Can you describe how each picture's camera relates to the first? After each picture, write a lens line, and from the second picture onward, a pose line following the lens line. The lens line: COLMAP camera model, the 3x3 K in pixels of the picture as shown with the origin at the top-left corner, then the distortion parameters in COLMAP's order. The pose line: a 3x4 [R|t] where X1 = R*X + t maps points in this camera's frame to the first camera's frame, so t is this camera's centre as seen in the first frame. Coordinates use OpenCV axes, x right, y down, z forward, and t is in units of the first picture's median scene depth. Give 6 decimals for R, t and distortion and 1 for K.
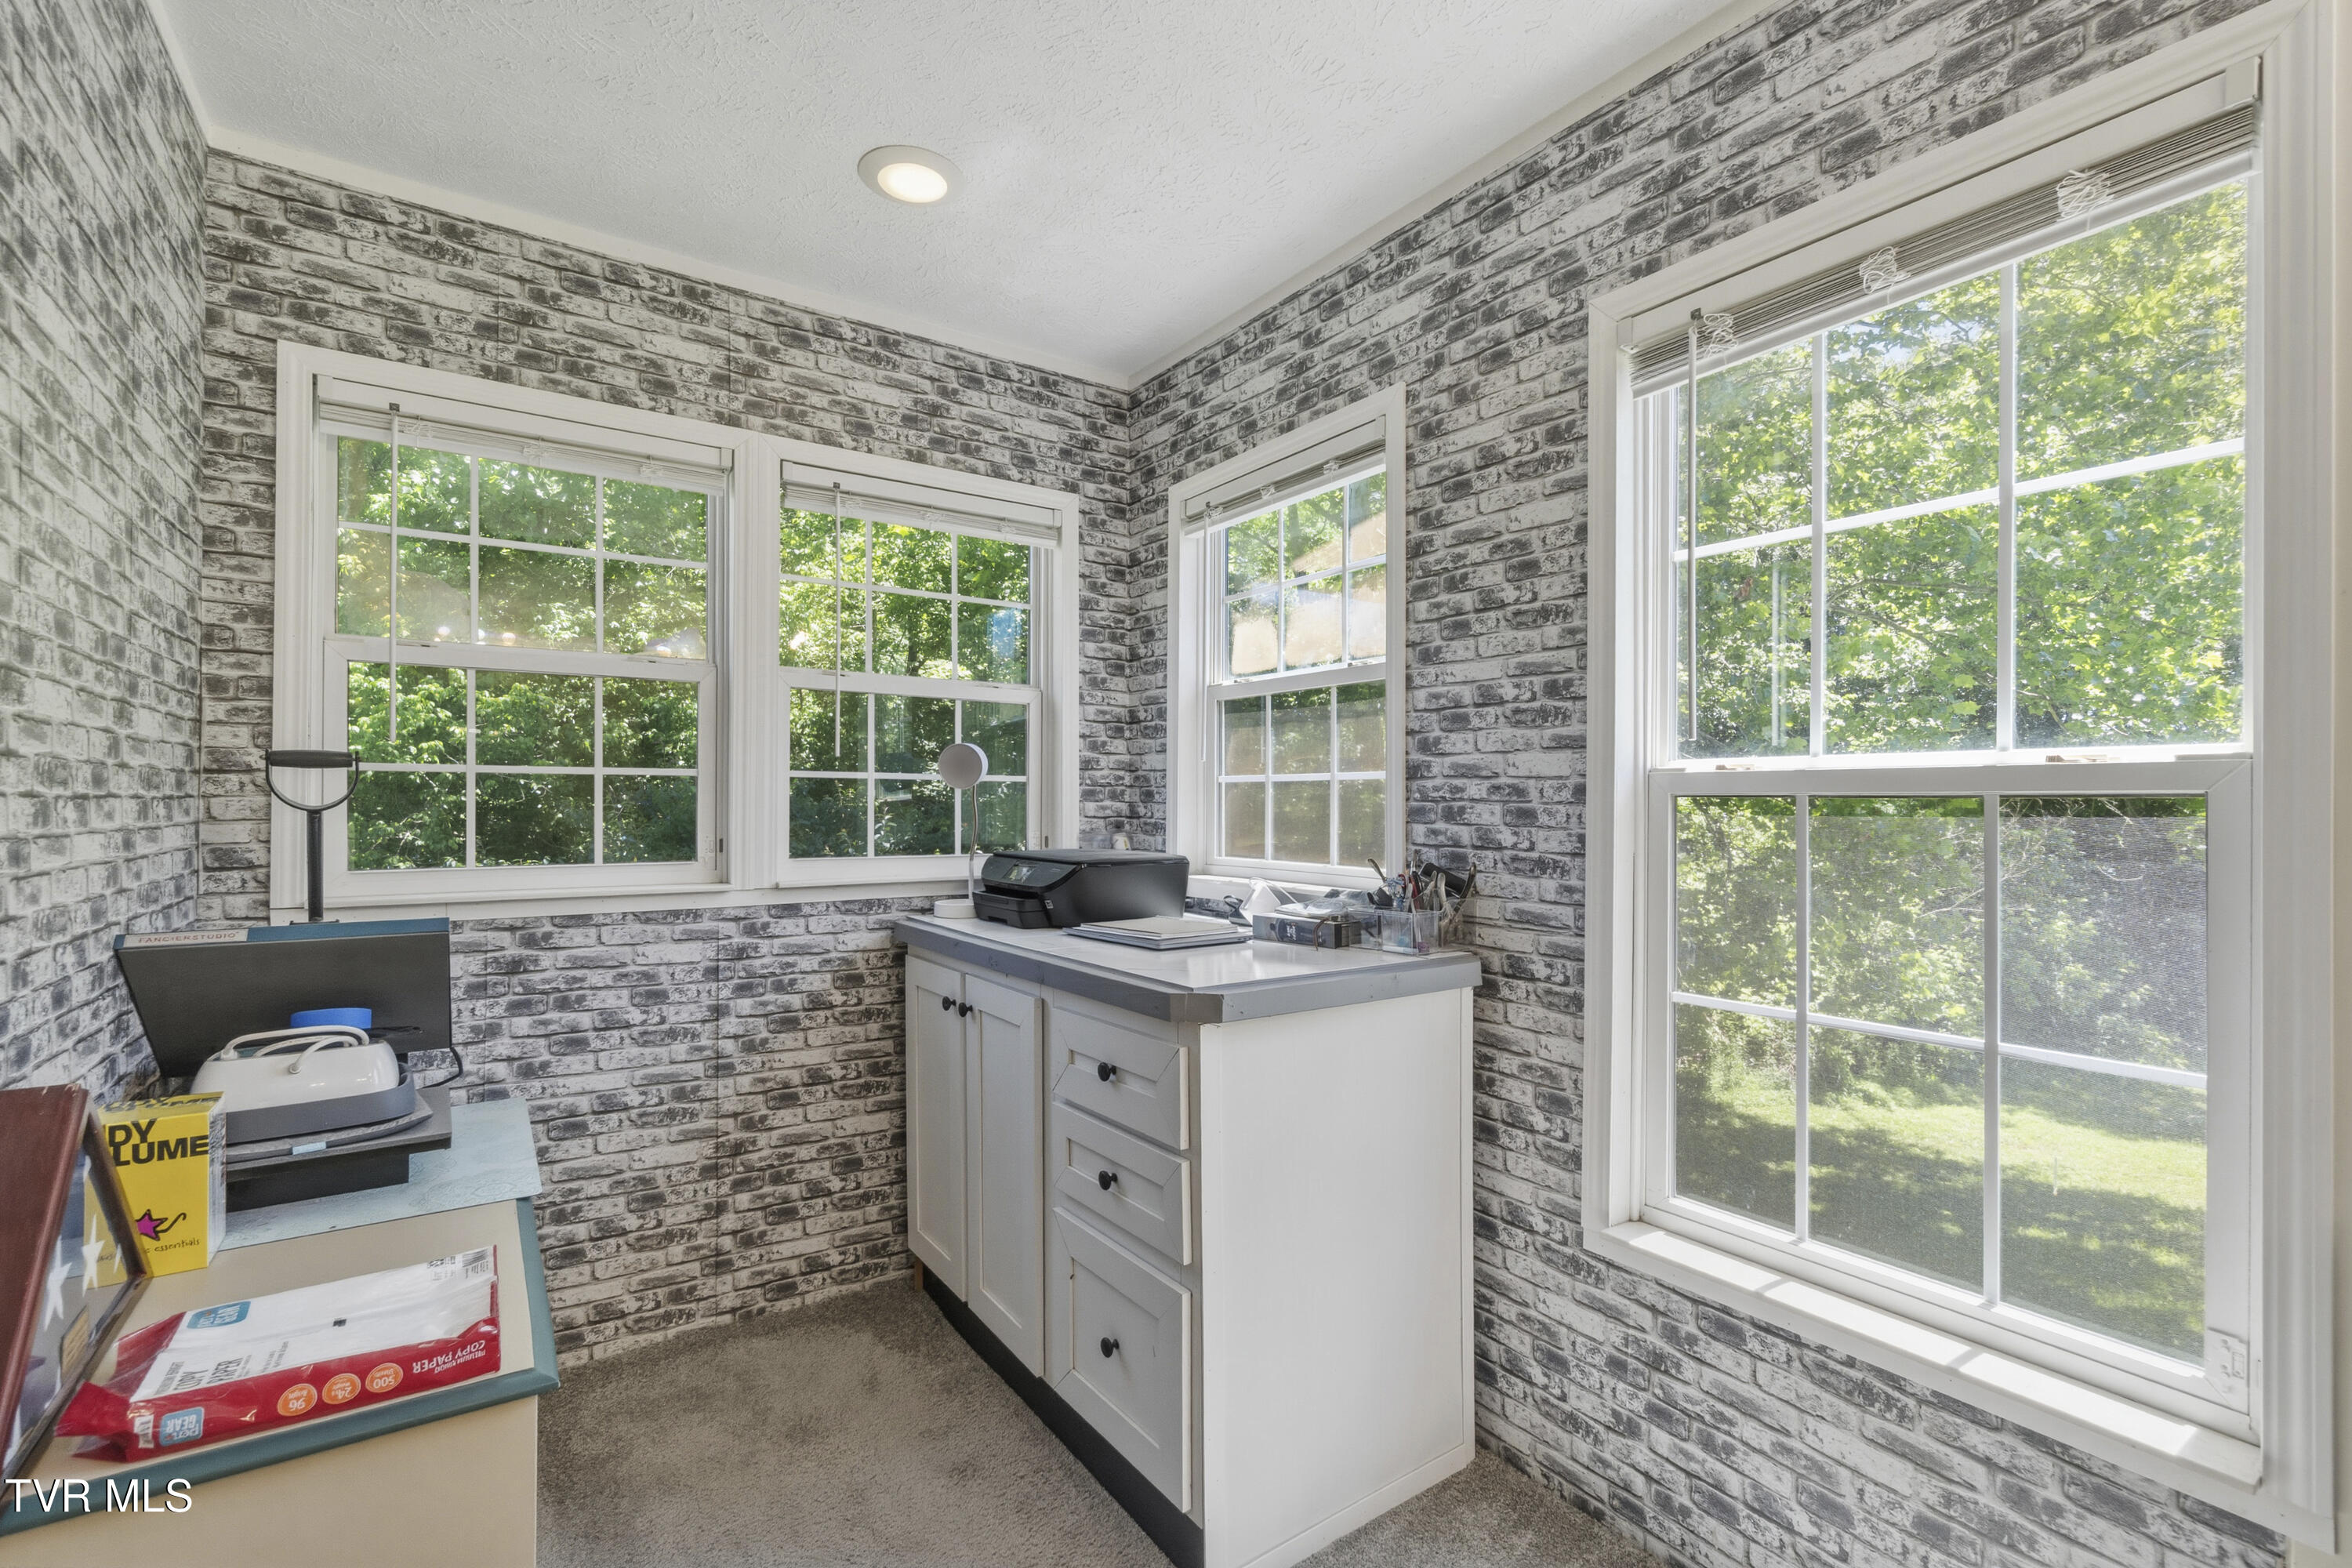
lens RADIAL K [[1024.4, 0, 1172.9], [0, 1024.4, 802.4], [0, 0, 1]] dist [-0.003873, -0.000108]
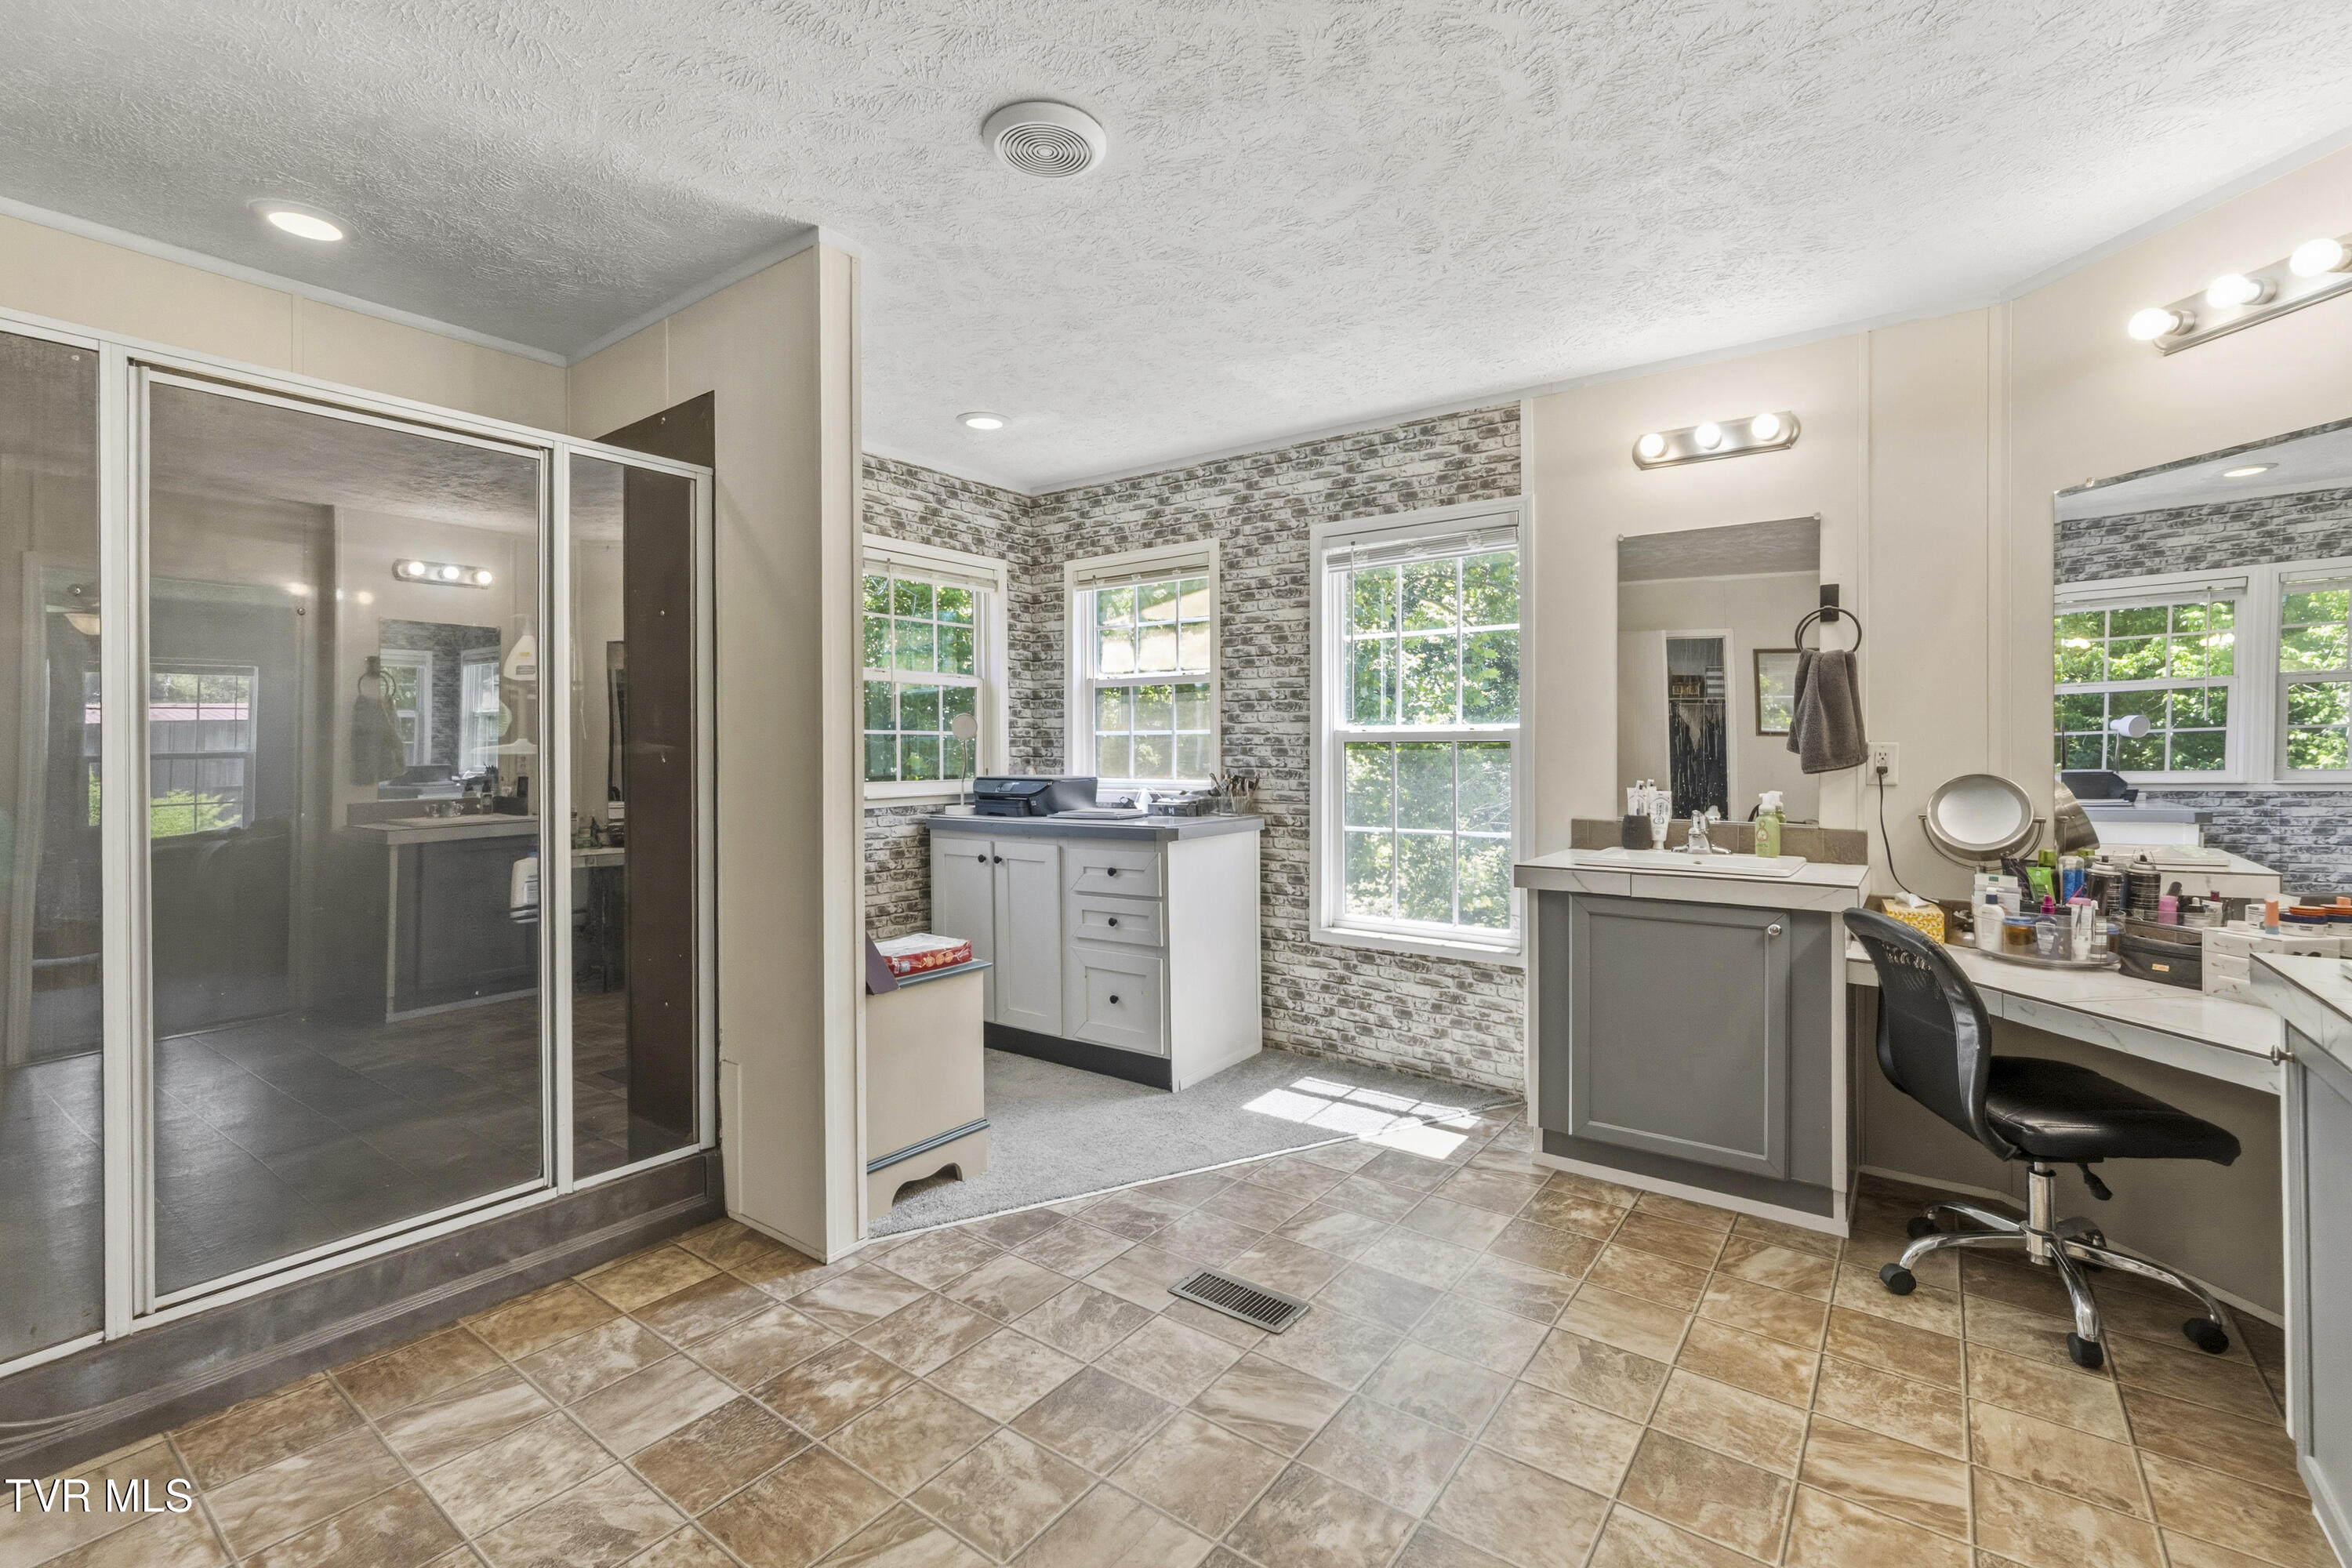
lens RADIAL K [[1041.8, 0, 1144.0], [0, 1041.8, 751.1], [0, 0, 1]] dist [0.001242, 0.000128]
pose [[0.948083, -0.009563, 0.317880, -0.548010], [0.007939, 0.999948, 0.006405, -0.004121], [-0.317925, -0.003549, 0.948109, -0.866572]]
